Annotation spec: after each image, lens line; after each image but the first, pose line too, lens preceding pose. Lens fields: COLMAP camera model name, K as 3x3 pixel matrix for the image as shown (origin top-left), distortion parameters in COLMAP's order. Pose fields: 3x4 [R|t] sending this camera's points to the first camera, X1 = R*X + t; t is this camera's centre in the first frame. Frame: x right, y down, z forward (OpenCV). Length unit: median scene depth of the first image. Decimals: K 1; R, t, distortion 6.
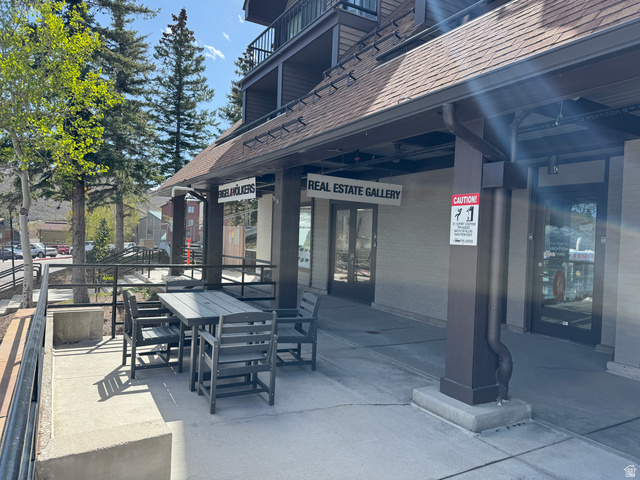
lens RADIAL K [[450.2, 0, 318.9], [0, 450.2, 242.2], [0, 0, 1]] dist [0.042934, -0.041147]
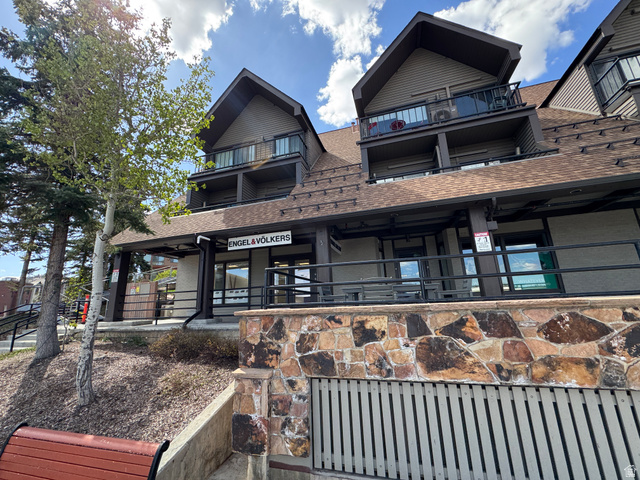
lens RADIAL K [[255.1, 0, 320.7], [0, 255.1, 238.9], [0, 0, 1]] dist [0.000514, -0.000140]
pose [[0.728369, 0.097598, 0.678198, -0.830587], [0.077976, 0.971566, -0.223559, 0.116767], [-0.680733, 0.215717, 0.700049, 0.358400]]
